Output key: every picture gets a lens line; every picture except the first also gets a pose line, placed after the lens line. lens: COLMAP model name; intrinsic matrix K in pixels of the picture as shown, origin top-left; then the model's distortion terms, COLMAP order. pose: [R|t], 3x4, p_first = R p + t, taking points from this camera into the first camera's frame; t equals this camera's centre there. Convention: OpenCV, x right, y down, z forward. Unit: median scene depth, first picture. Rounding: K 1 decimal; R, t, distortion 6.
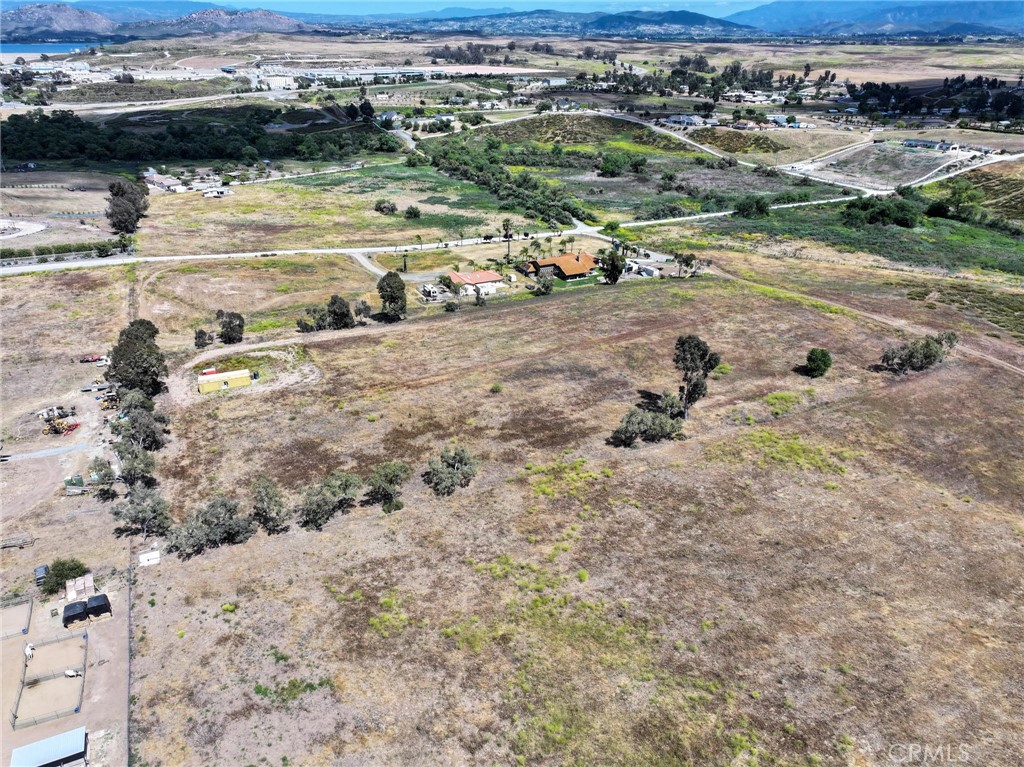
lens RADIAL K [[707.5, 0, 512.6], [0, 707.5, 383.5], [0, 0, 1]] dist [-0.002820, 0.020110]
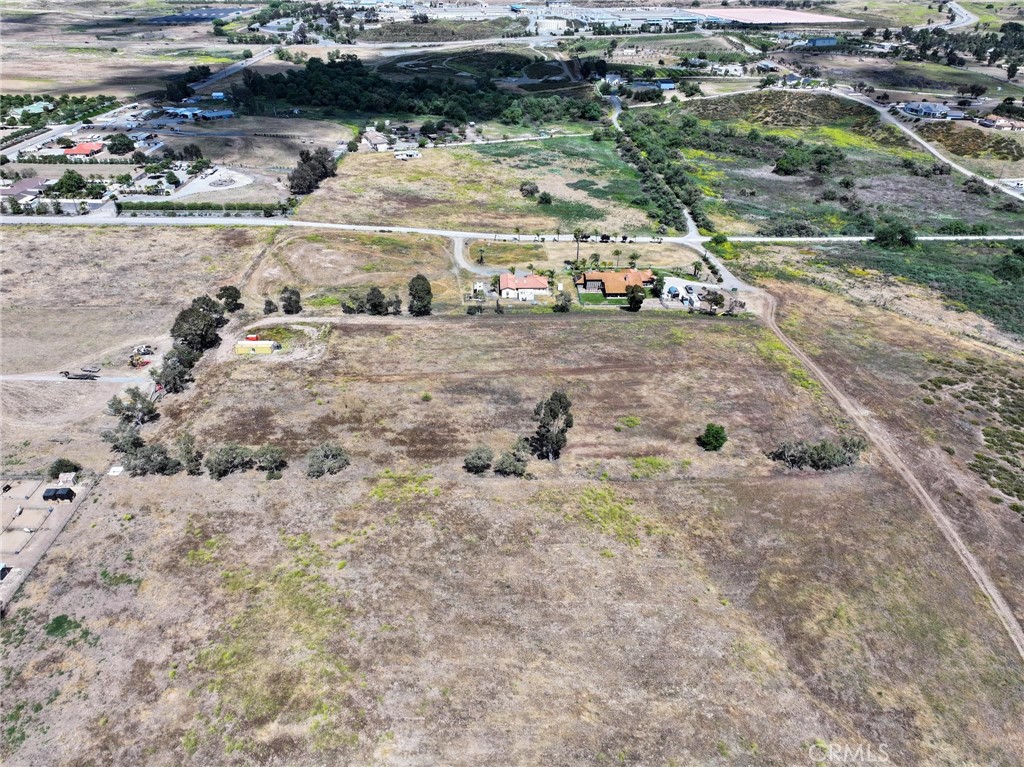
lens RADIAL K [[707.5, 0, 514.0], [0, 707.5, 384.7], [0, 0, 1]] dist [-0.002820, 0.020110]
pose [[0.919431, 0.208854, -0.333208, 0.367393], [-0.178856, 0.976693, 0.118666, -0.132270], [0.350225, -0.049509, 0.935356, -0.057826]]
